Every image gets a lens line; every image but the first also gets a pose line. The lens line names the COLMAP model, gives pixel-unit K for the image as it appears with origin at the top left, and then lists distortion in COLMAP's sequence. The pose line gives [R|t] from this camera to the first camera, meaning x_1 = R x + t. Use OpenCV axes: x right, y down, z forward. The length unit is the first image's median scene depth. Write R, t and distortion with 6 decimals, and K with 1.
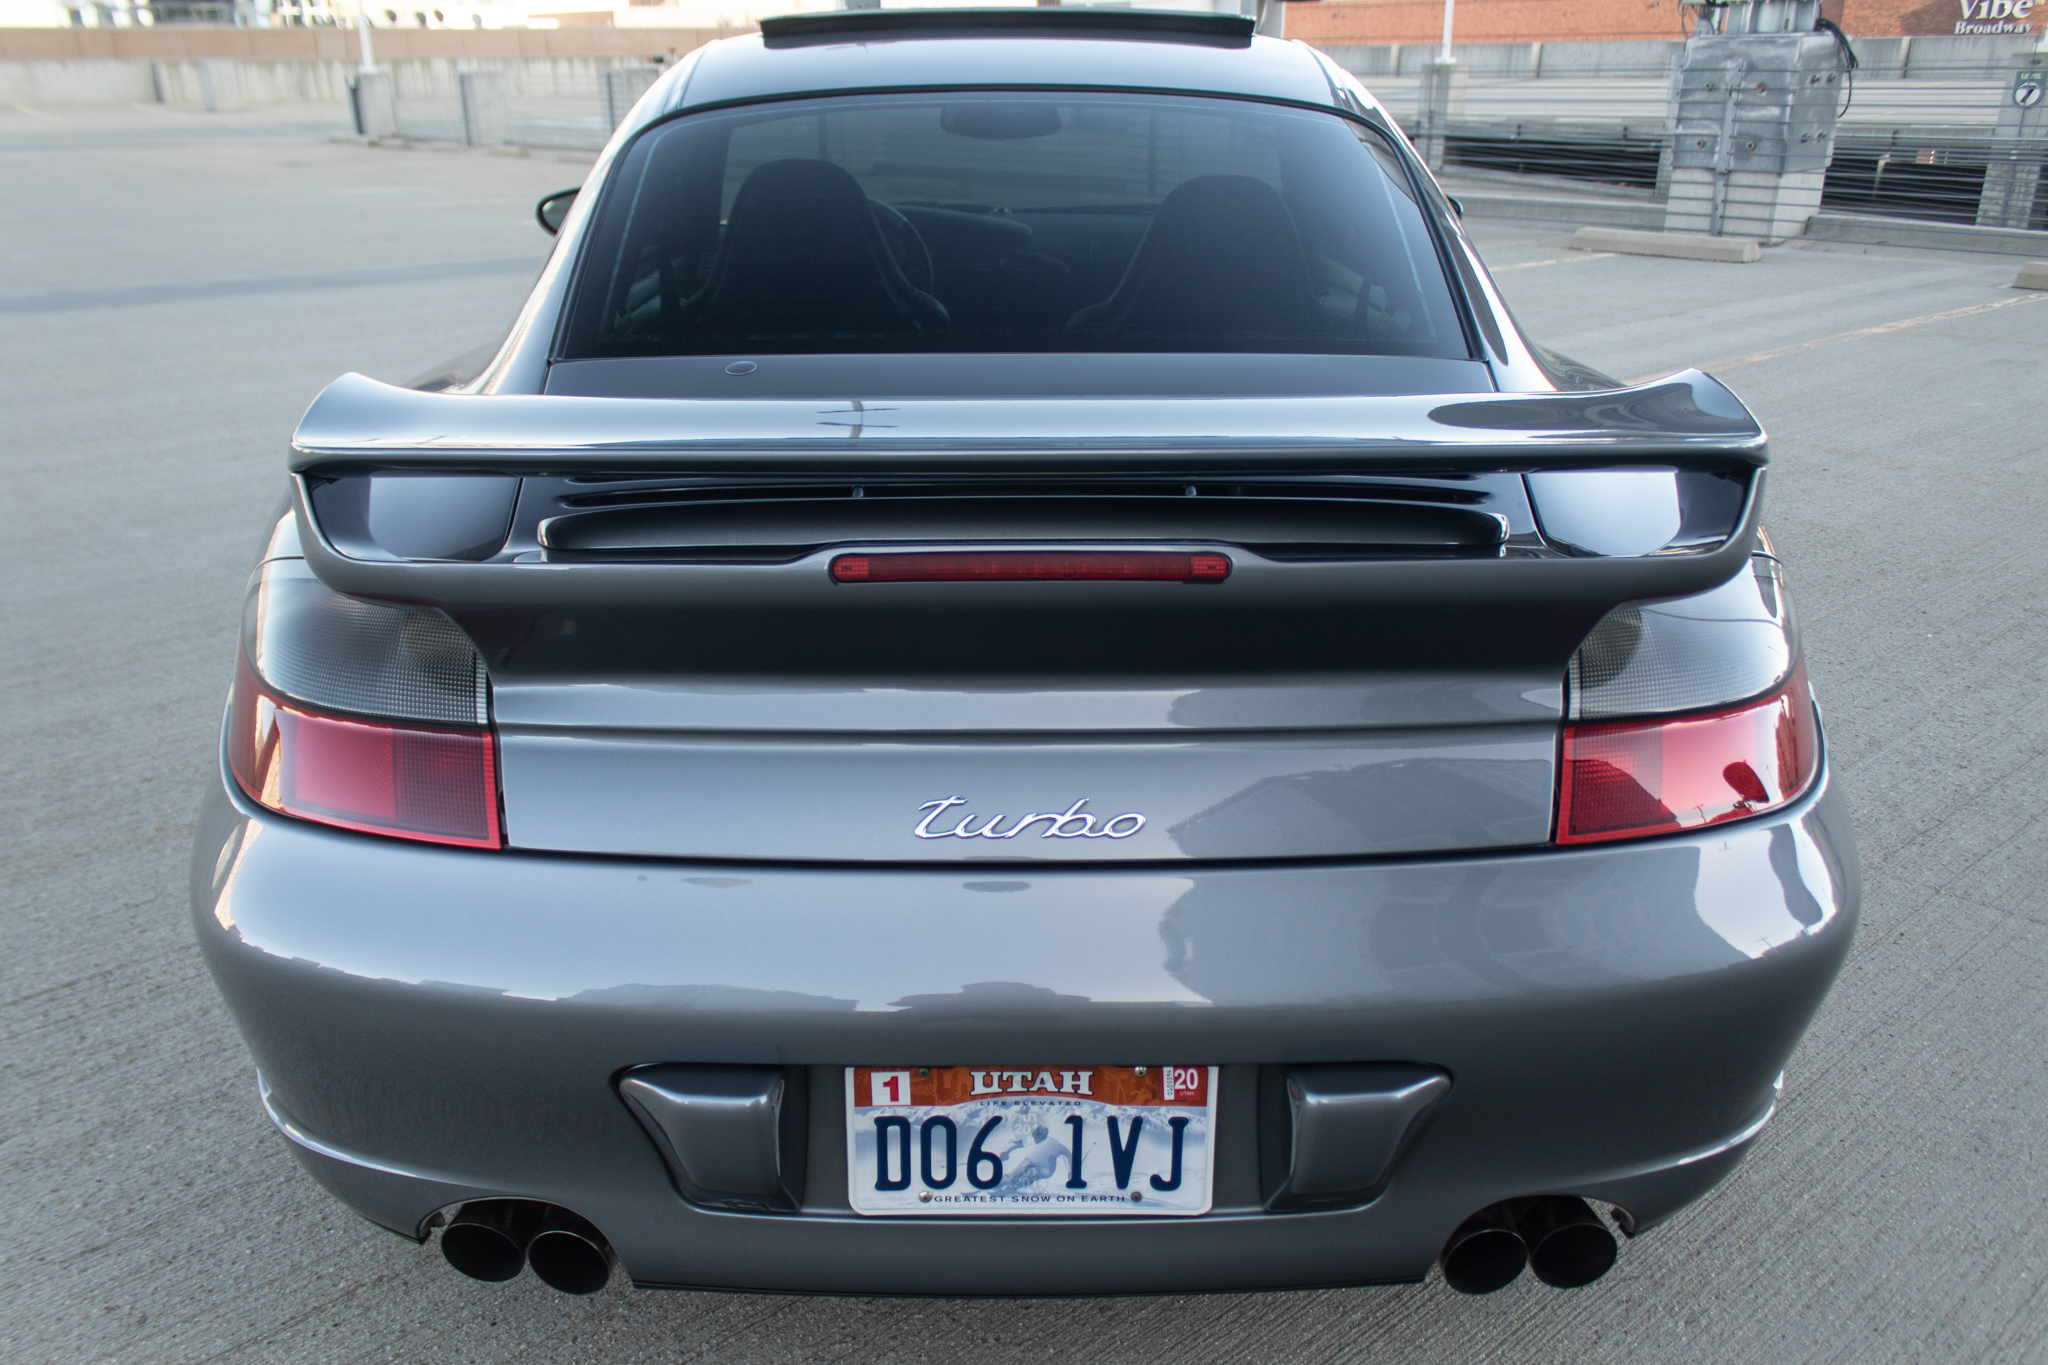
lens RADIAL K [[1662.3, 0, 1014.4], [0, 1662.3, 720.5], [0, 0, 1]] dist [0.006109, 0.005726]
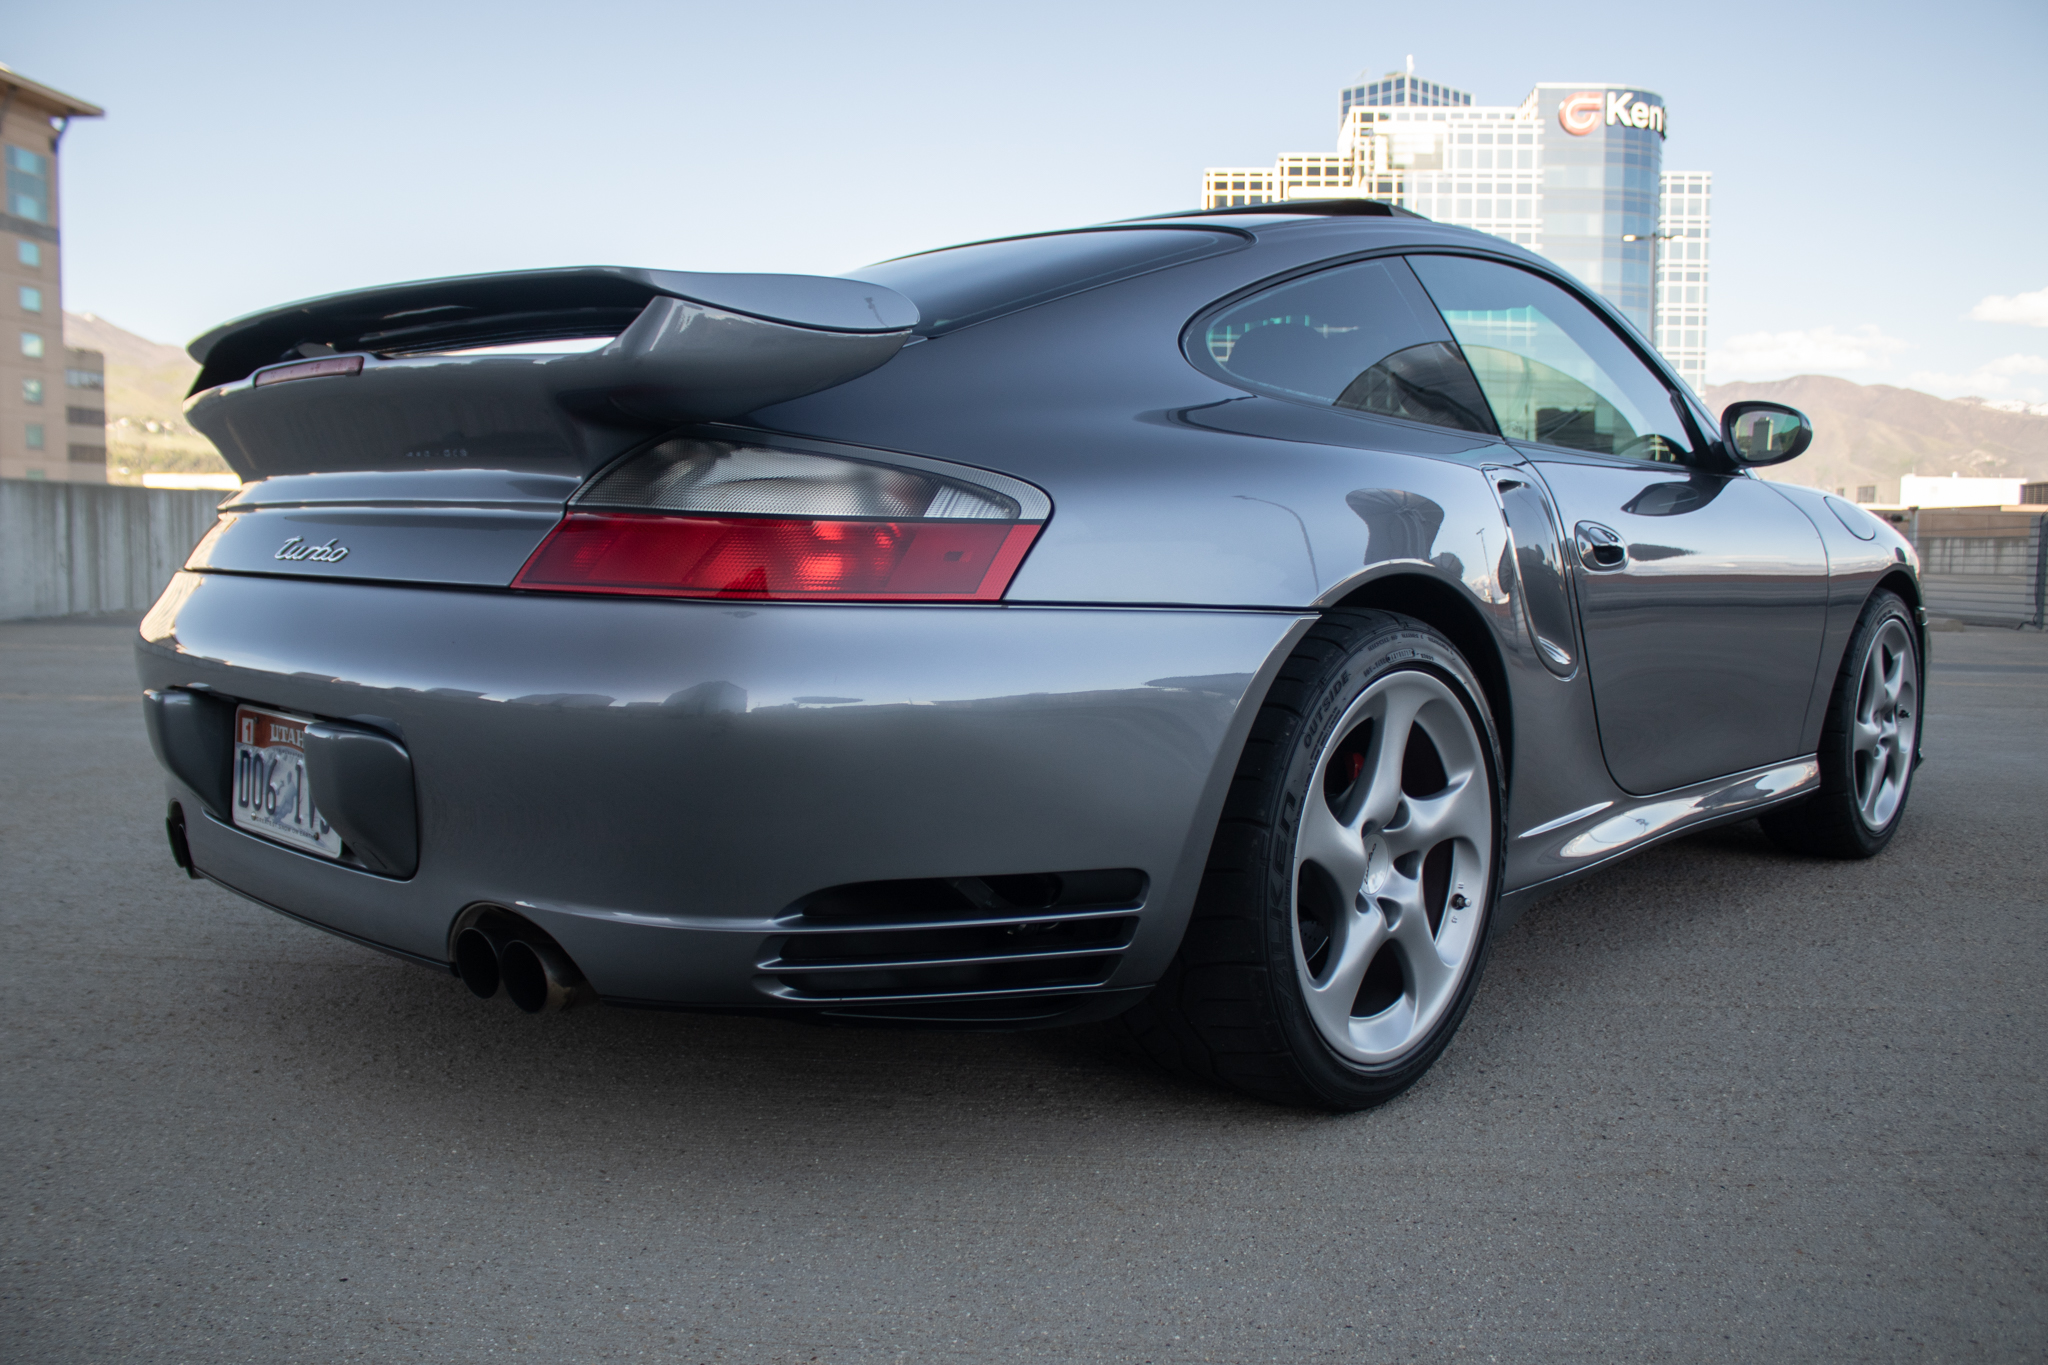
lens RADIAL K [[1741.8, 0, 1019.1], [0, 1741.8, 682.2], [0, 0, 1]] dist [-0.168922, 0.160135]
pose [[0.728302, 0.072659, -0.681393, 1.460466], [-0.266207, 0.946263, -0.183631, 0.270959], [0.631435, 0.315131, 0.708507, 0.332551]]
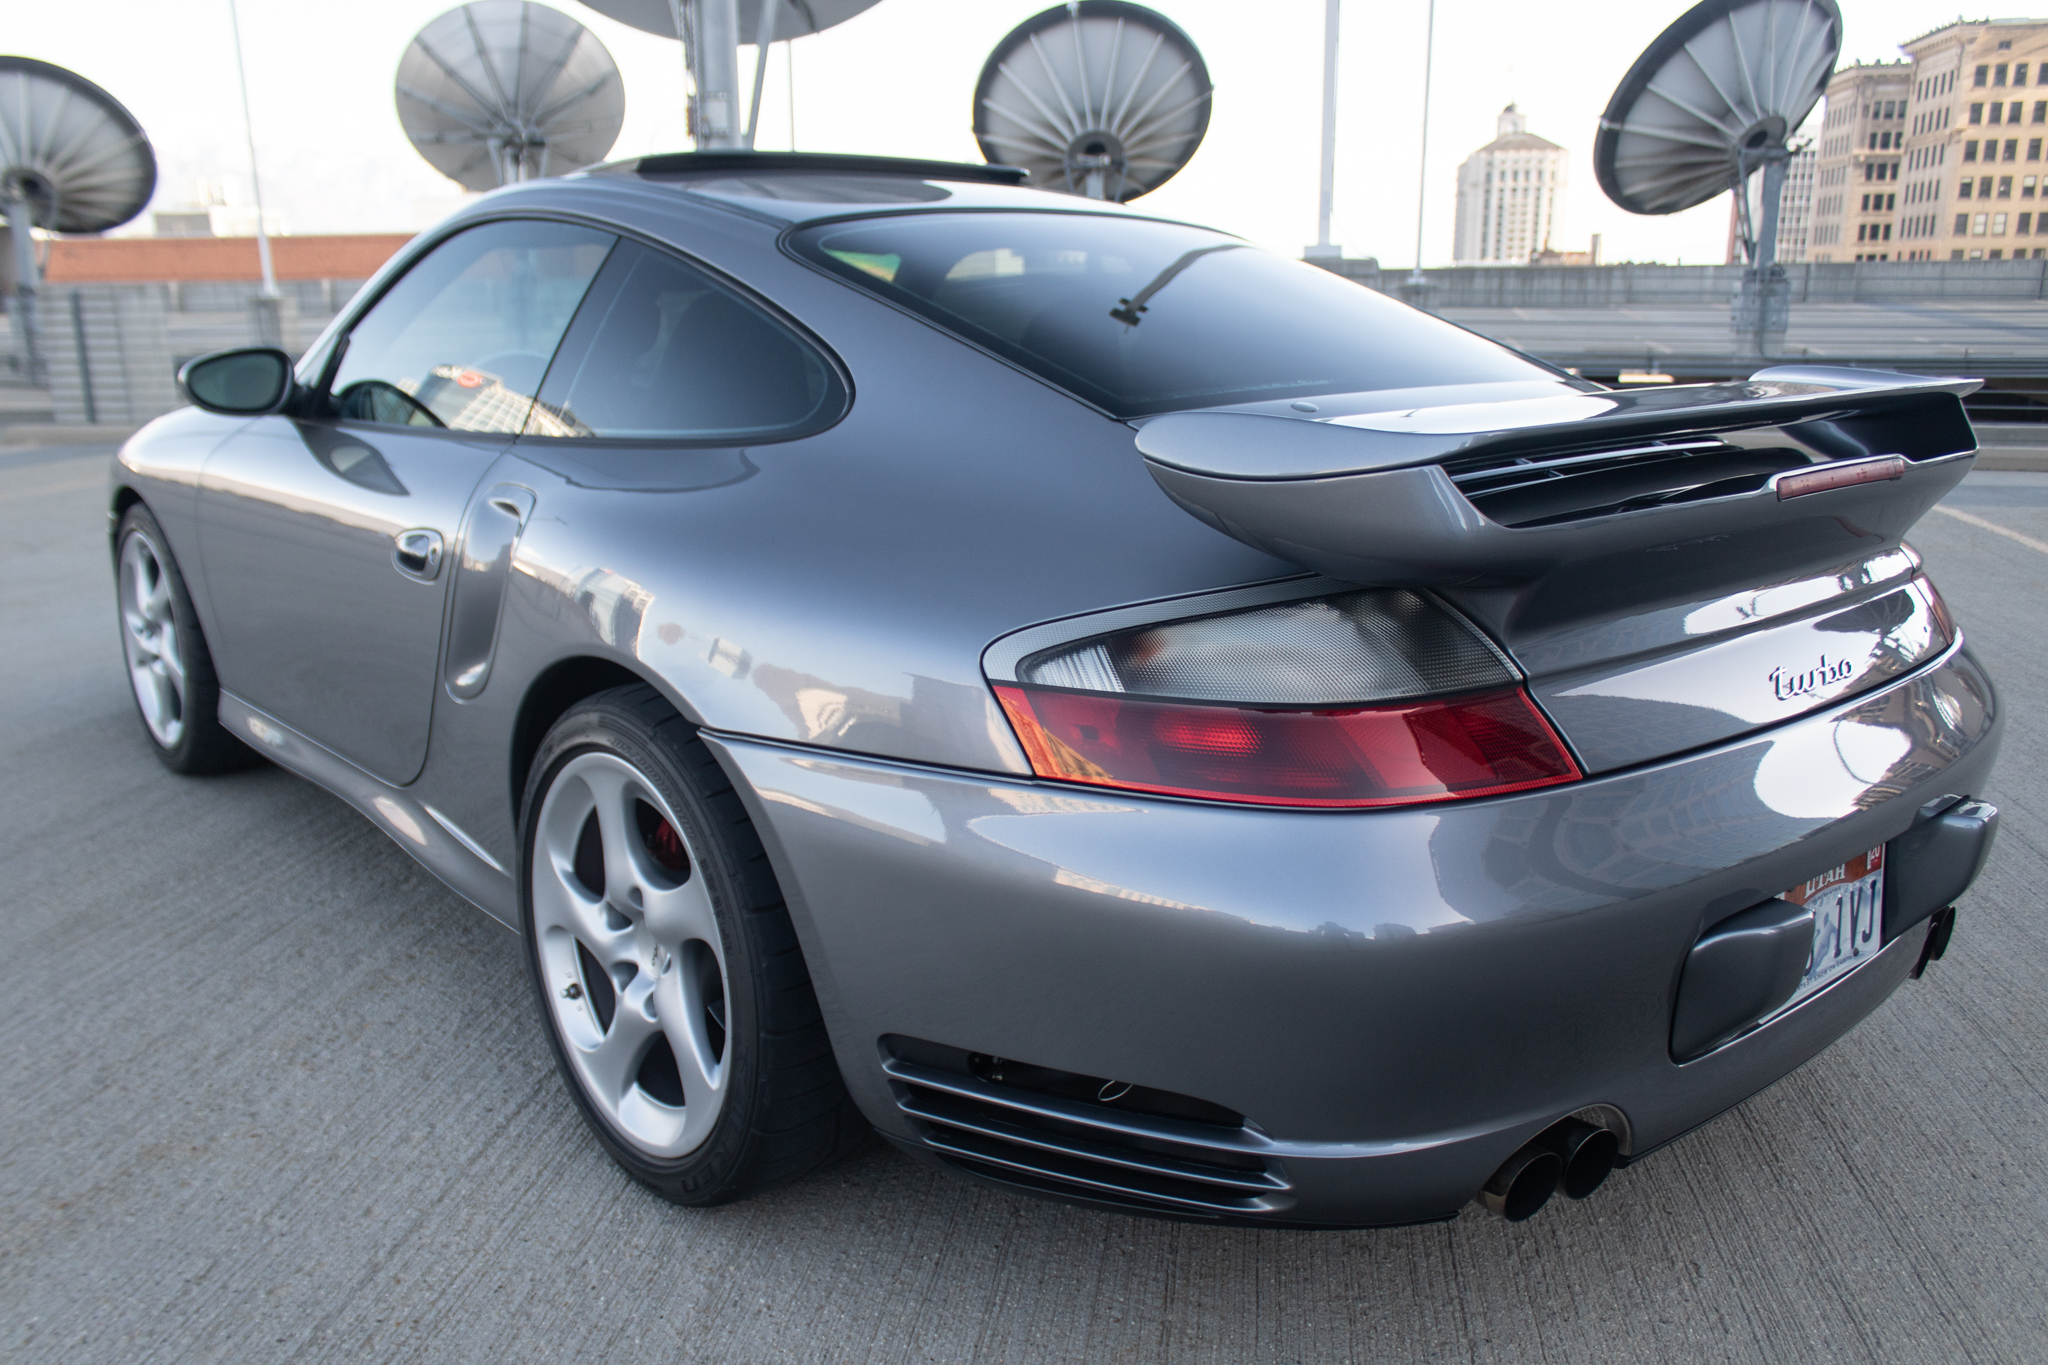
lens RADIAL K [[1628.0, 0, 1009.1], [0, 1628.0, 677.9], [0, 0, 1]] dist [-0.000806, 0.006344]
pose [[0.762583, -0.153120, 0.628507, -1.257167], [0.239943, 0.969228, -0.055001, -0.021365], [-0.600744, 0.192749, 0.775857, 0.348347]]
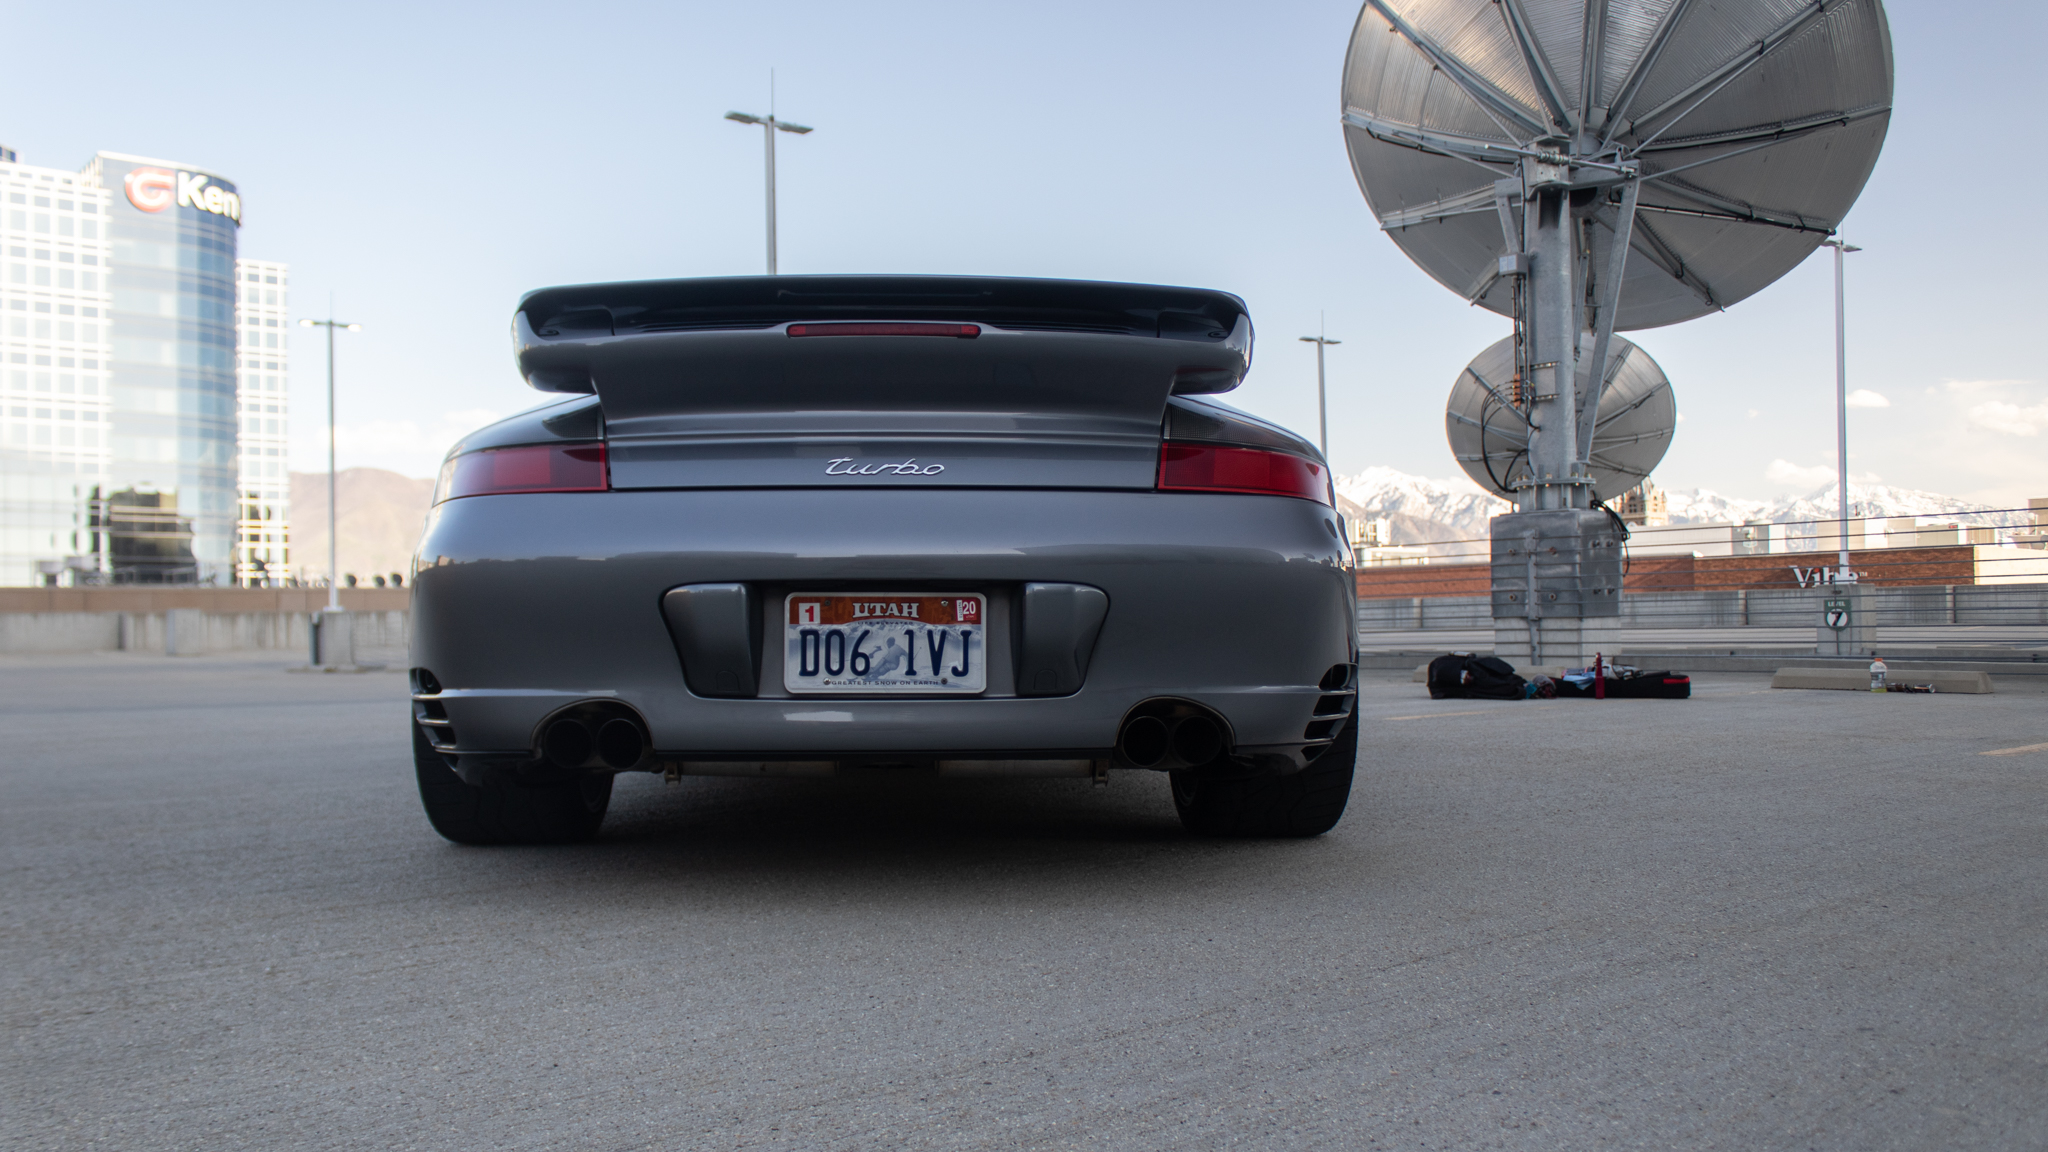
lens RADIAL K [[1681.6, 0, 1023.7], [0, 1681.6, 578.5], [0, 0, 1]] dist [-0.004412, 0.008428]
pose [[0.998712, -0.004060, 0.050565, 0.068157], [0.023603, 0.919516, -0.392343, 0.910123], [-0.044903, 0.393032, 0.918428, -0.730744]]
